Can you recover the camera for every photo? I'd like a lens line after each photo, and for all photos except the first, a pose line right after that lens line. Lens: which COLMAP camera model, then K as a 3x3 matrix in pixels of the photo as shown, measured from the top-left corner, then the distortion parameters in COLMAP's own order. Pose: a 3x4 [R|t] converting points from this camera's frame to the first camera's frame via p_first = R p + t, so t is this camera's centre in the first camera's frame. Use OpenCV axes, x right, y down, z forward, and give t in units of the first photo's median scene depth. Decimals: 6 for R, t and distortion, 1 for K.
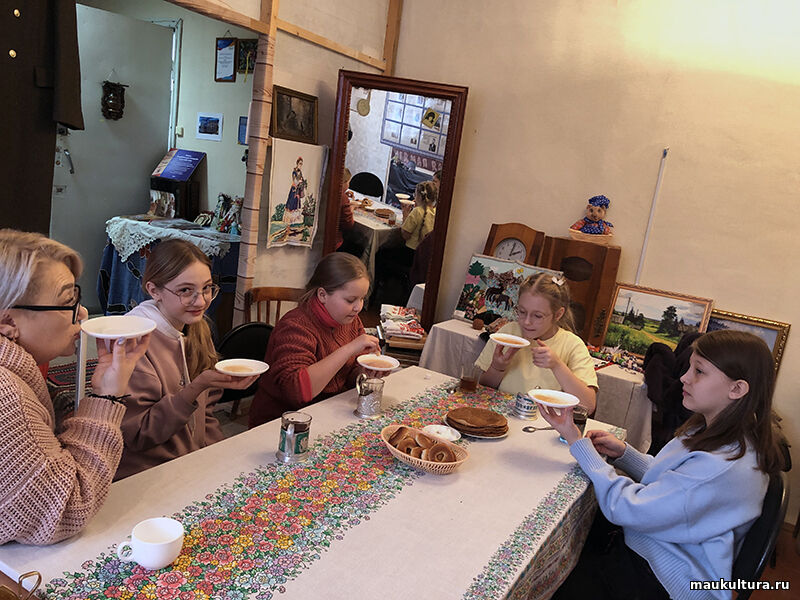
lens RADIAL K [[650.9, 0, 376.9], [0, 650.9, 325.3], [0, 0, 1]] dist [0.002701, -0.010870]
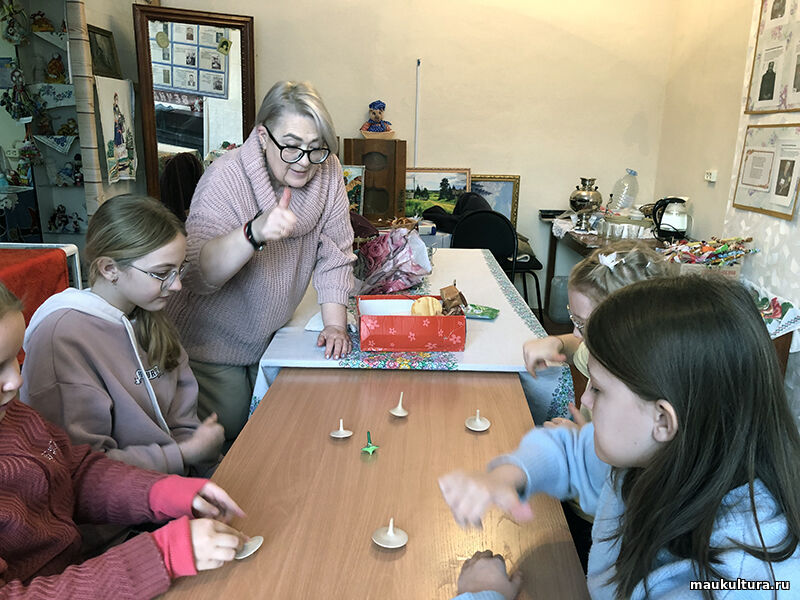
lens RADIAL K [[650.9, 0, 403.8], [0, 650.9, 298.4], [0, 0, 1]] dist [0.002701, -0.010870]
pose [[0.847152, -0.244465, 0.471774, -0.302000], [0.208548, 0.969606, 0.127951, 0.021143], [-0.488715, -0.010006, 0.872386, -0.127810]]
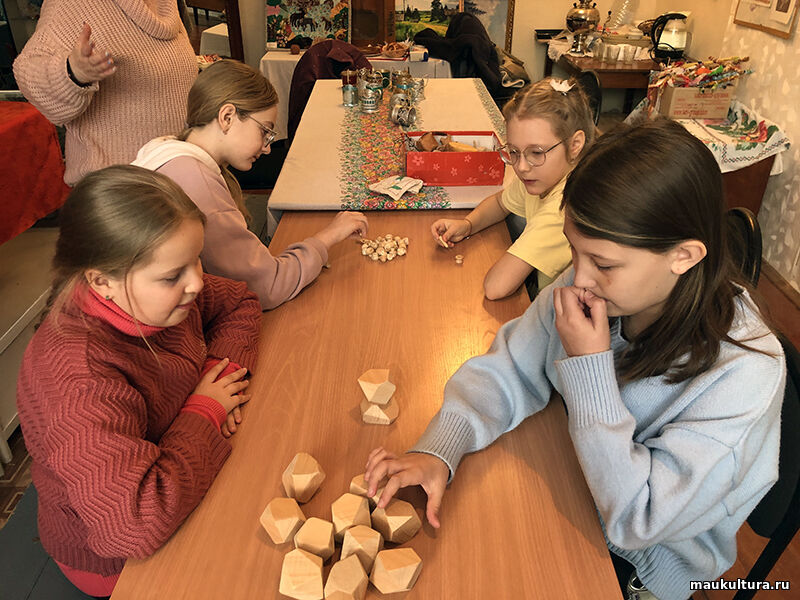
lens RADIAL K [[650.9, 0, 401.5], [0, 650.9, 299.8], [0, 0, 1]] dist [0.002701, -0.010870]
pose [[0.835313, -0.386644, 0.390842, -0.318090], [0.237753, 0.895049, 0.377307, 0.004824], [-0.495707, -0.222245, 0.839573, -0.159415]]
